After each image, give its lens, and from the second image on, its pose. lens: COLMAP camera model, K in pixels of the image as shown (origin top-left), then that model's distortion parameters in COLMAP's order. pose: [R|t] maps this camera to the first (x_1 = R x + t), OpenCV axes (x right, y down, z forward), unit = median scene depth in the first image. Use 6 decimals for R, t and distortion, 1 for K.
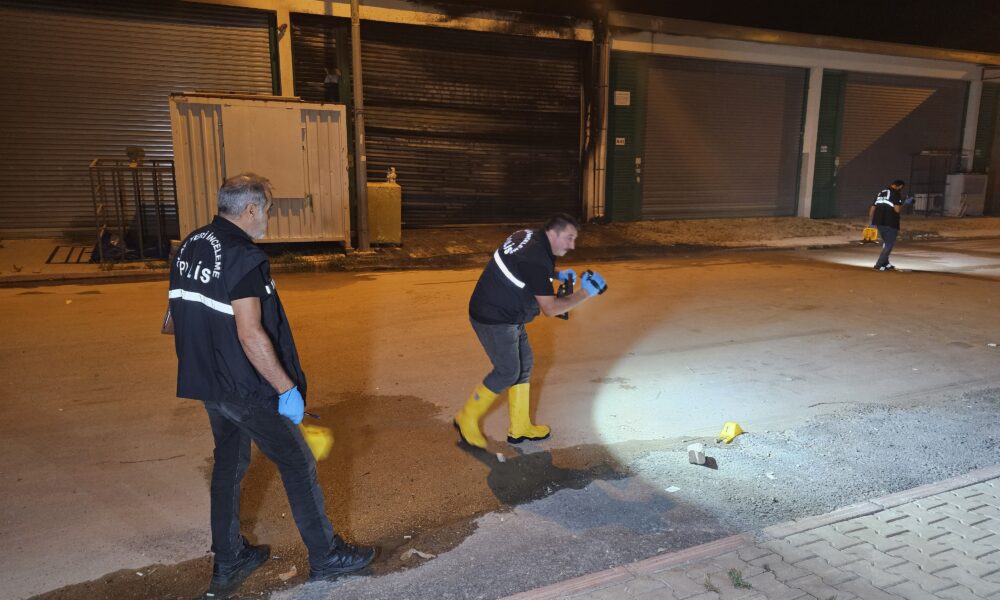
lens RADIAL K [[654.5, 0, 500.7], [0, 654.5, 302.1], [0, 0, 1]] dist [0.054160, -0.037340]
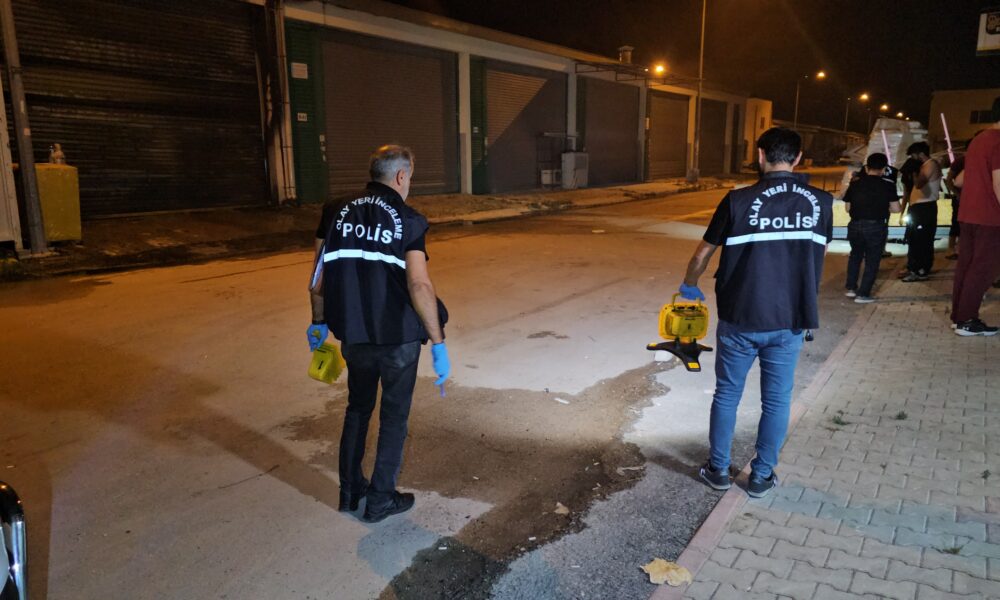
lens RADIAL K [[707.2, 0, 494.5], [0, 707.2, 305.1], [0, 0, 1]] dist [0.037306, -0.038812]
pose [[0.843616, -0.118287, 0.523756, -0.151436], [0.108989, 0.992850, 0.048679, 0.000493], [-0.525770, 0.016017, 0.850476, 0.007070]]
